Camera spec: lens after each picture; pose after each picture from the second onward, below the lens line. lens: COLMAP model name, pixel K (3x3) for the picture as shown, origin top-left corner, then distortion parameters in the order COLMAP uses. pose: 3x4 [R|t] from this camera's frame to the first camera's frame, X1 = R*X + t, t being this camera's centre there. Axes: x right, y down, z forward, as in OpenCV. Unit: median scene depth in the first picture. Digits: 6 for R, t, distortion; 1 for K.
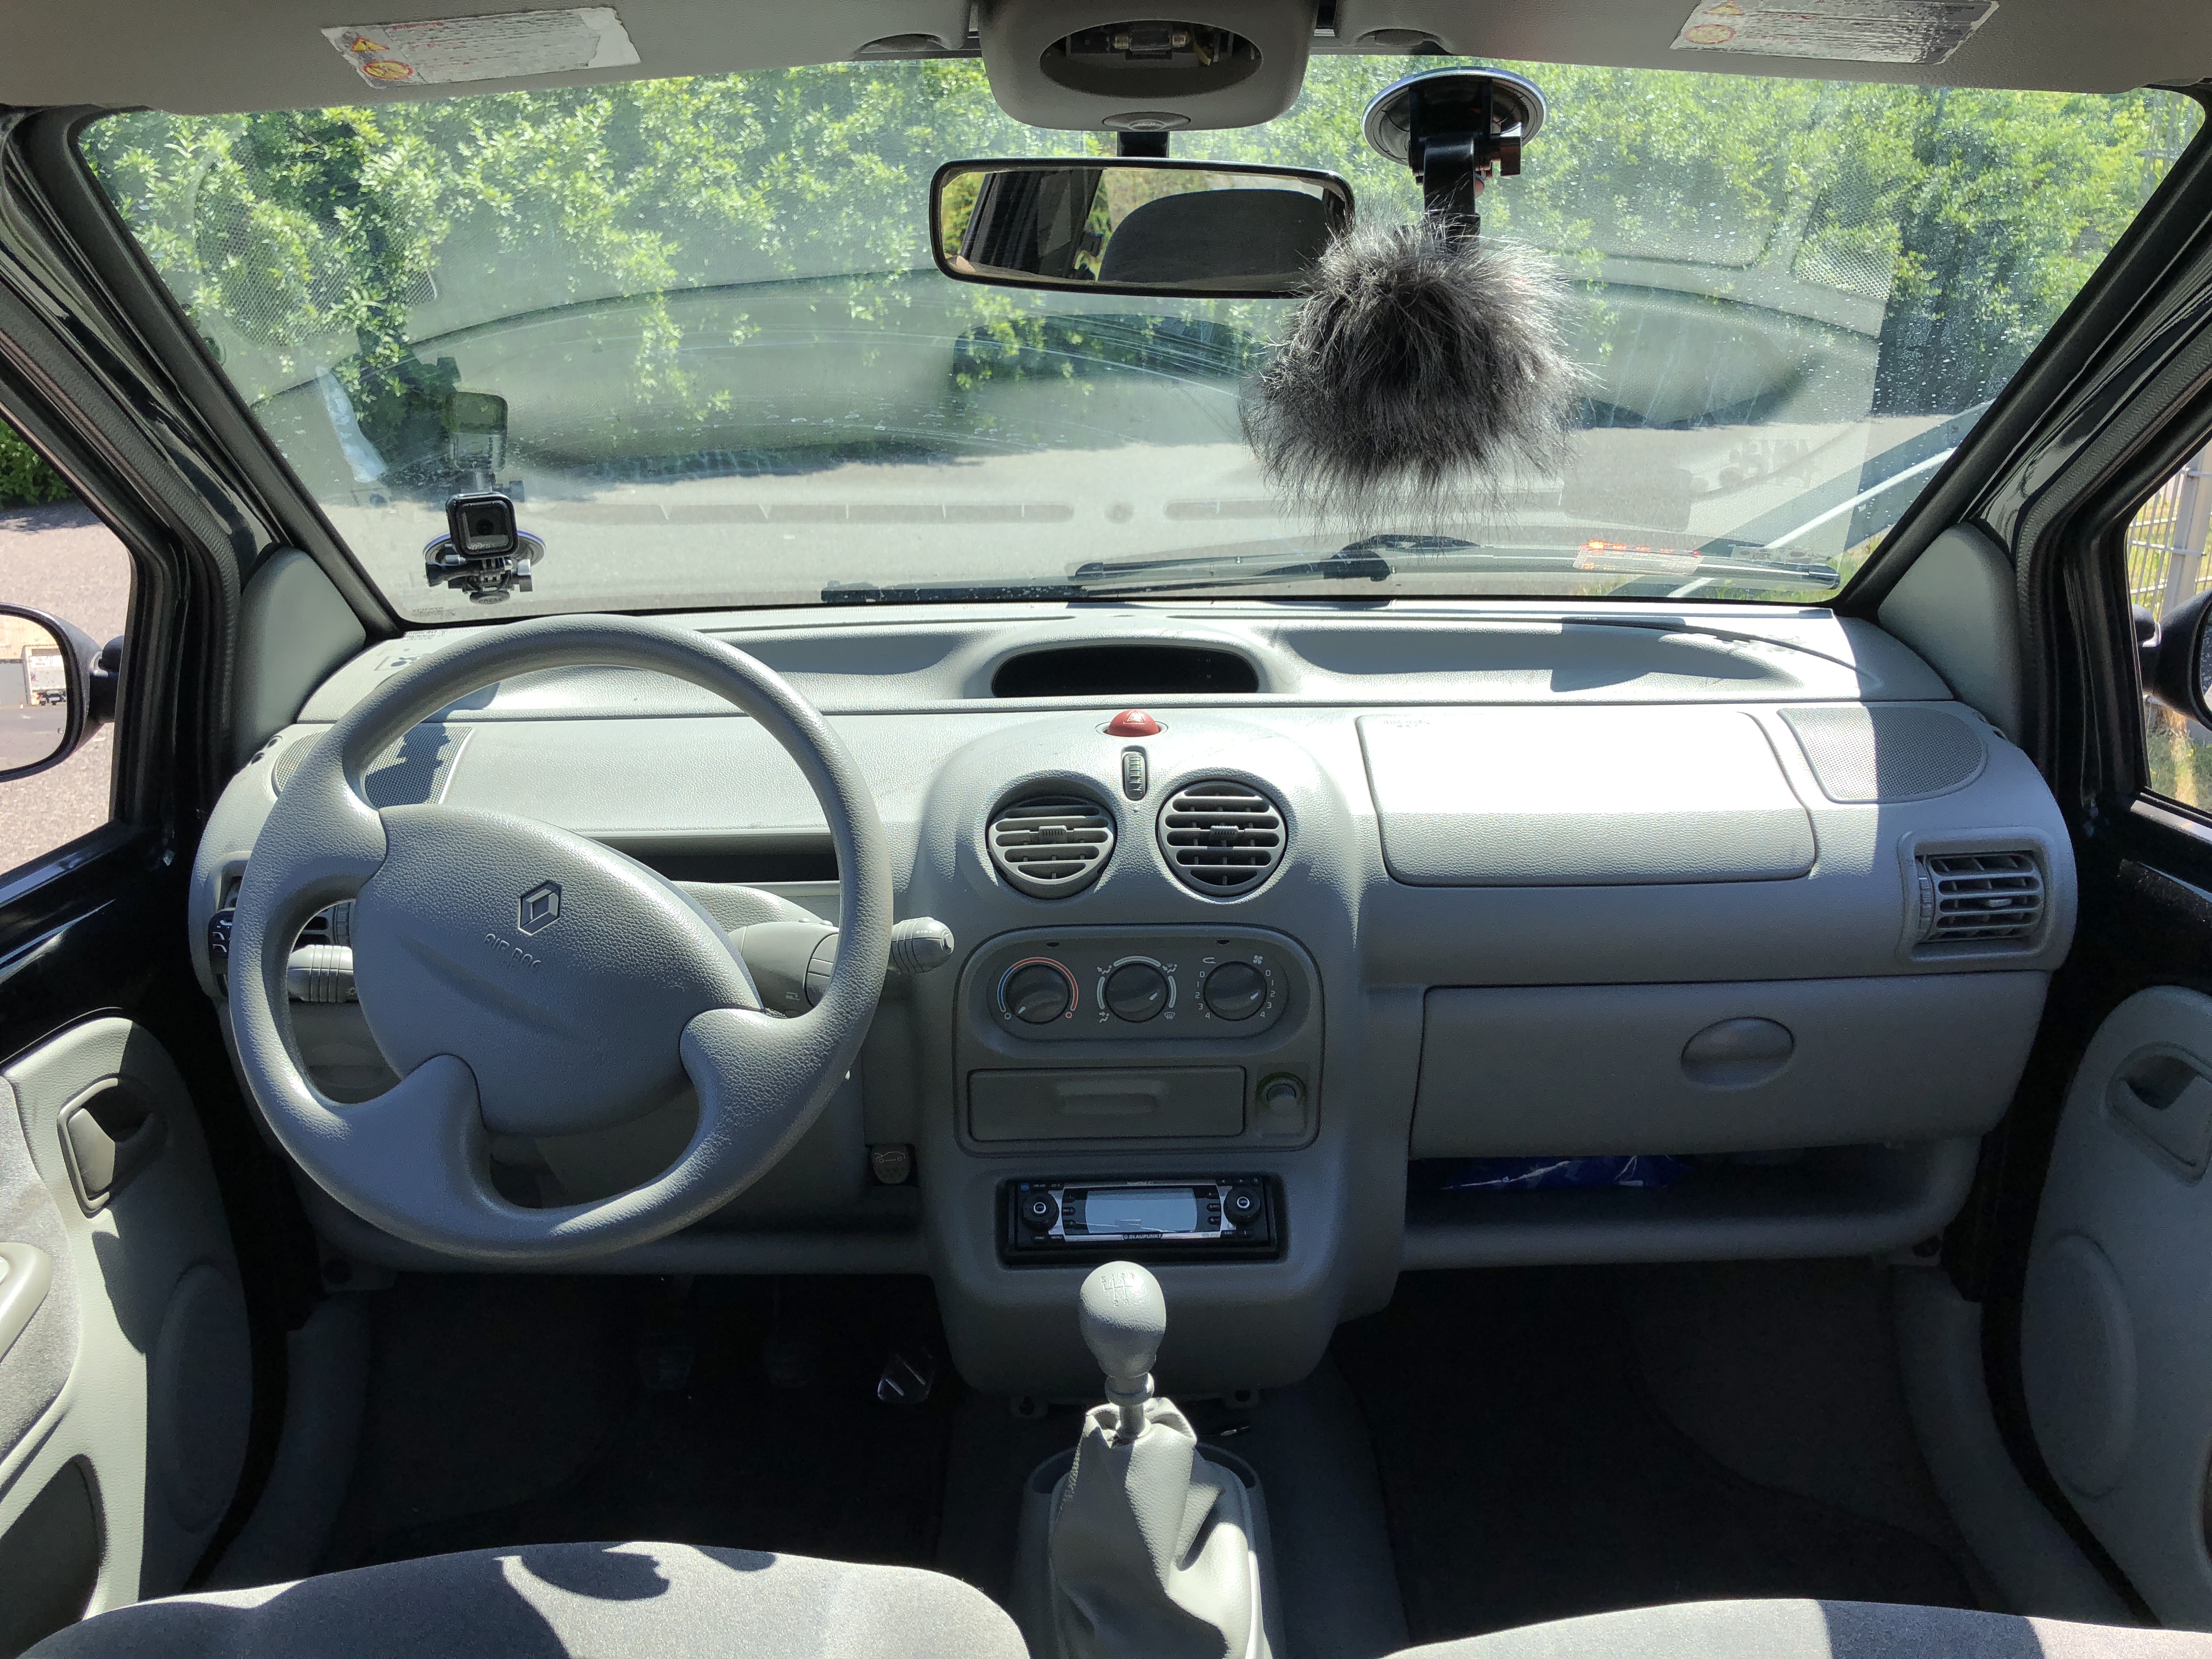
lens RADIAL K [[1831.0, 0, 1115.5], [0, 1831.0, 805.6], [0, 0, 1]] dist [-0.009211, 0.035267]
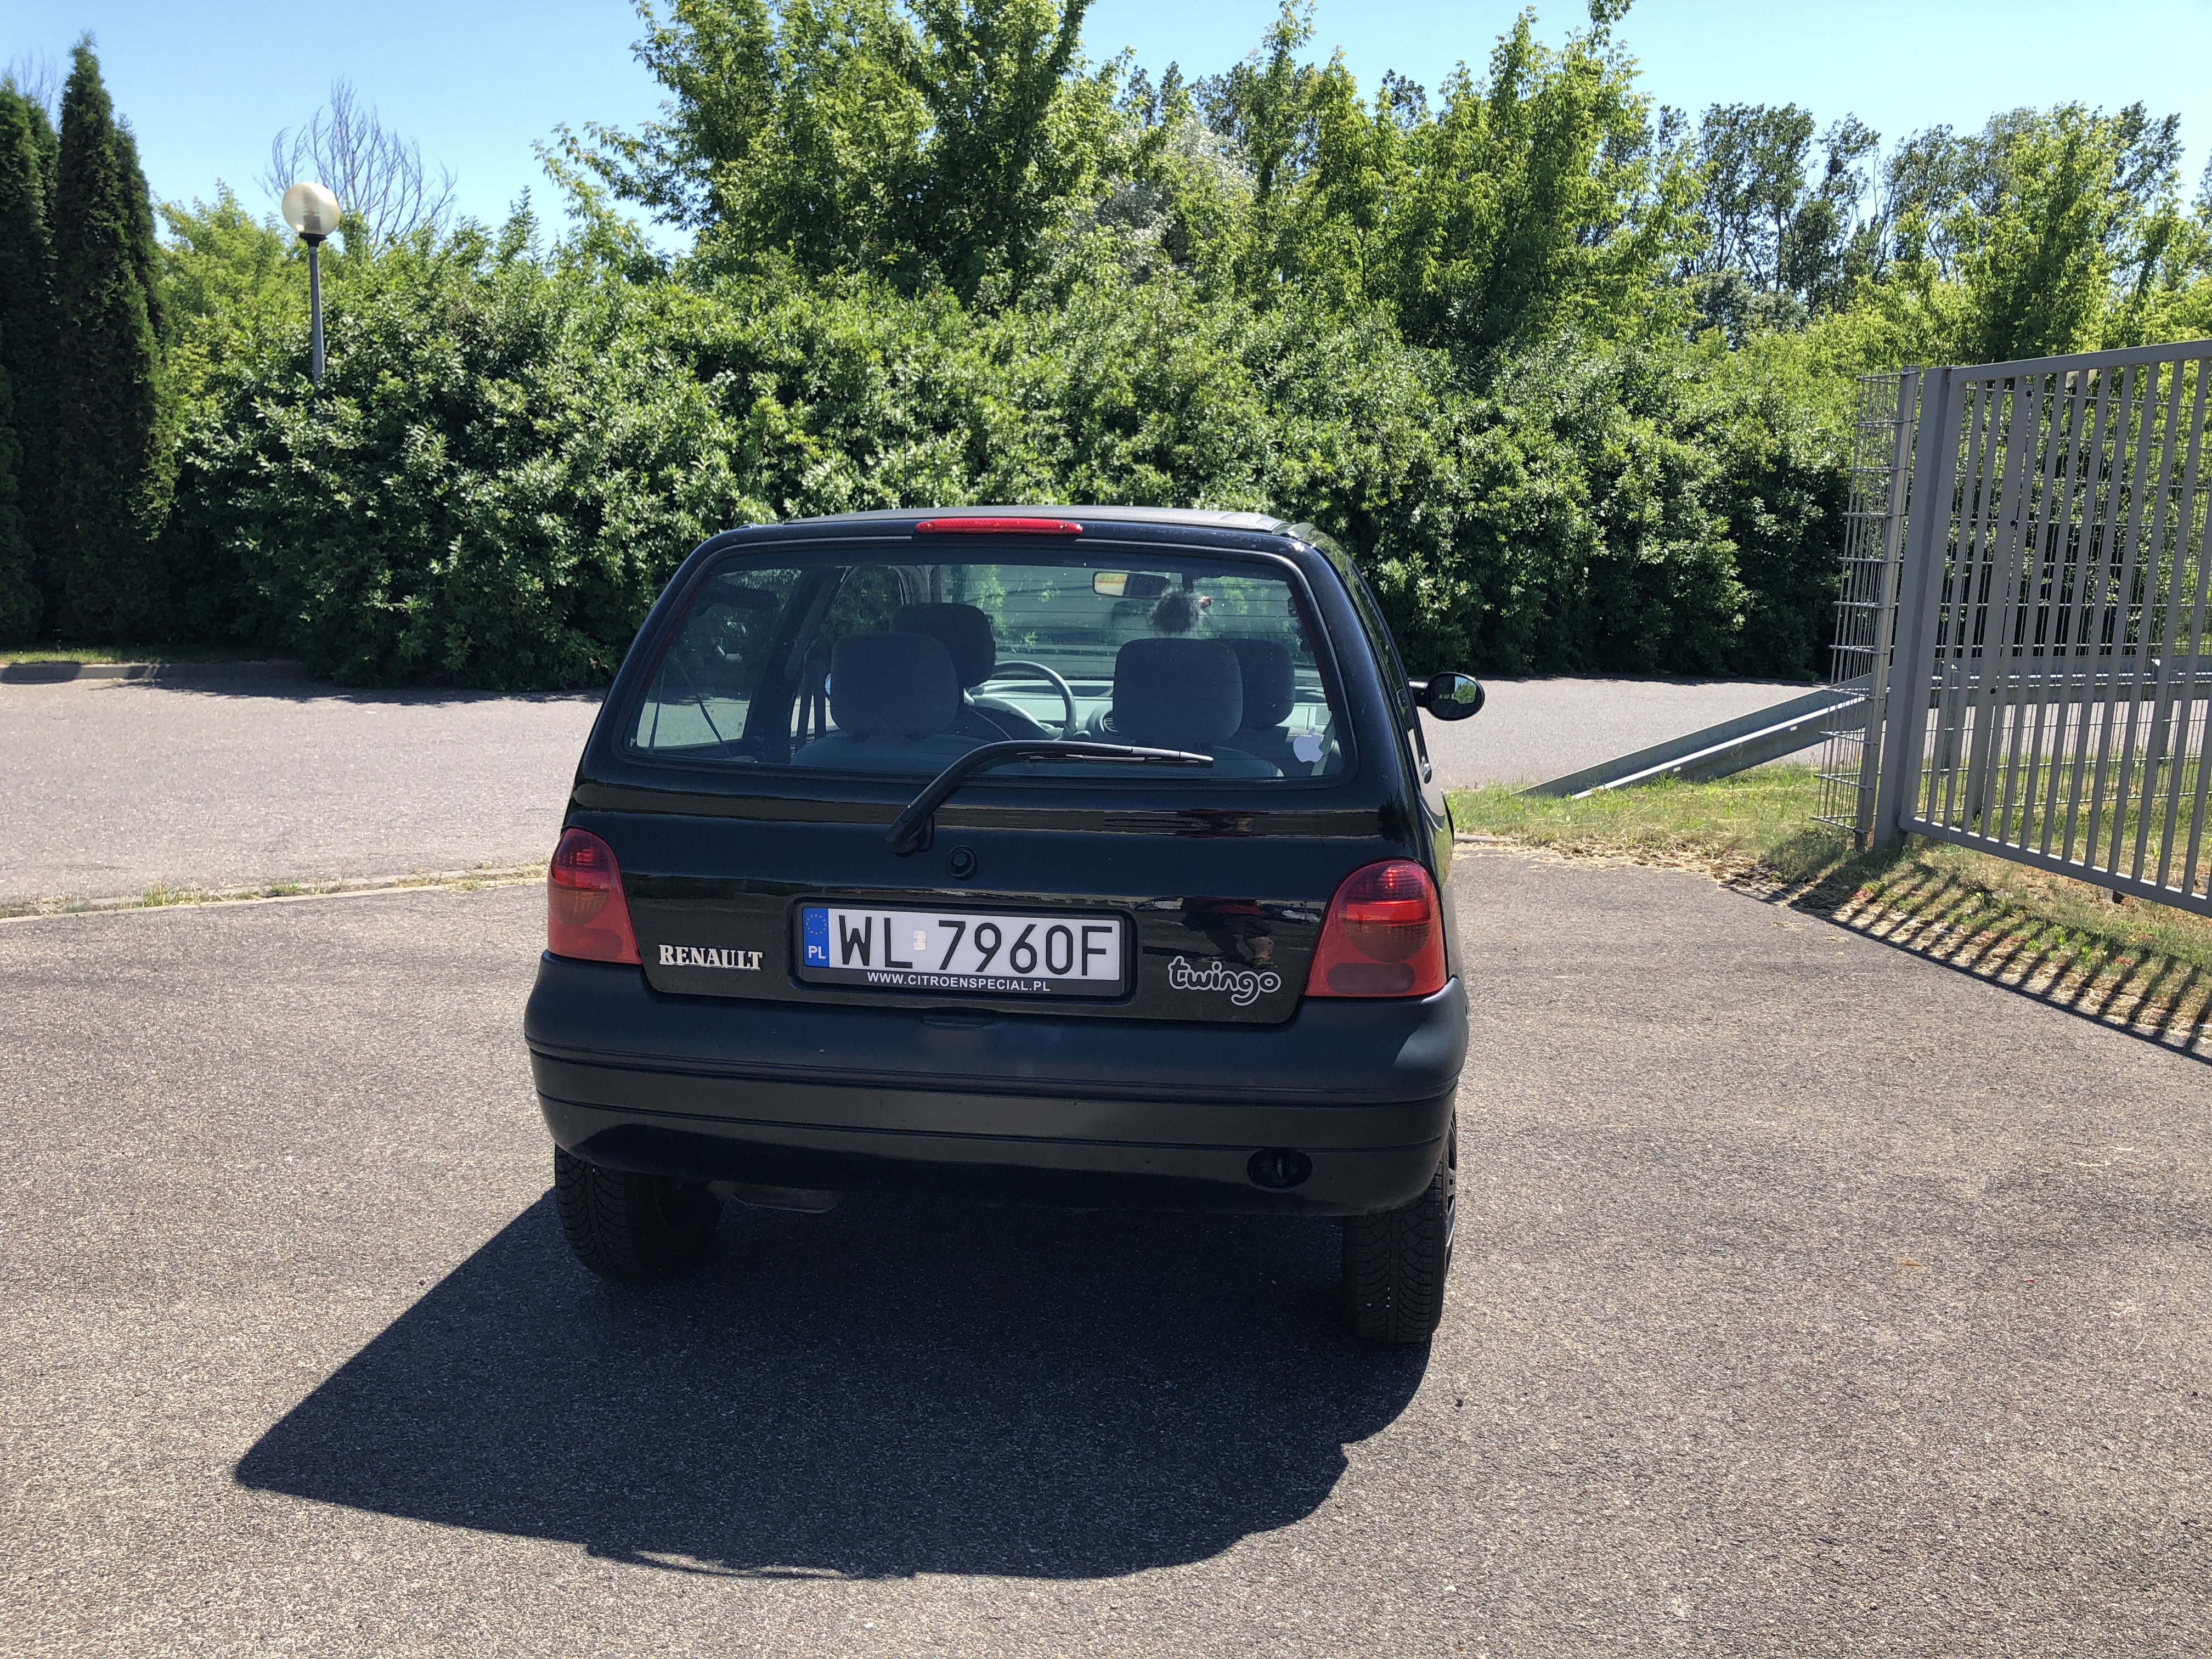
lens RADIAL K [[1831.0, 0, 1103.5], [0, 1831.0, 842.8], [0, 0, 1]] dist [-0.009211, 0.035267]
pose [[0.987440, 0.049363, -0.150082, 0.039745], [-0.066134, 0.991851, -0.108890, 0.057809], [0.143484, 0.117448, 0.982659, -0.239010]]
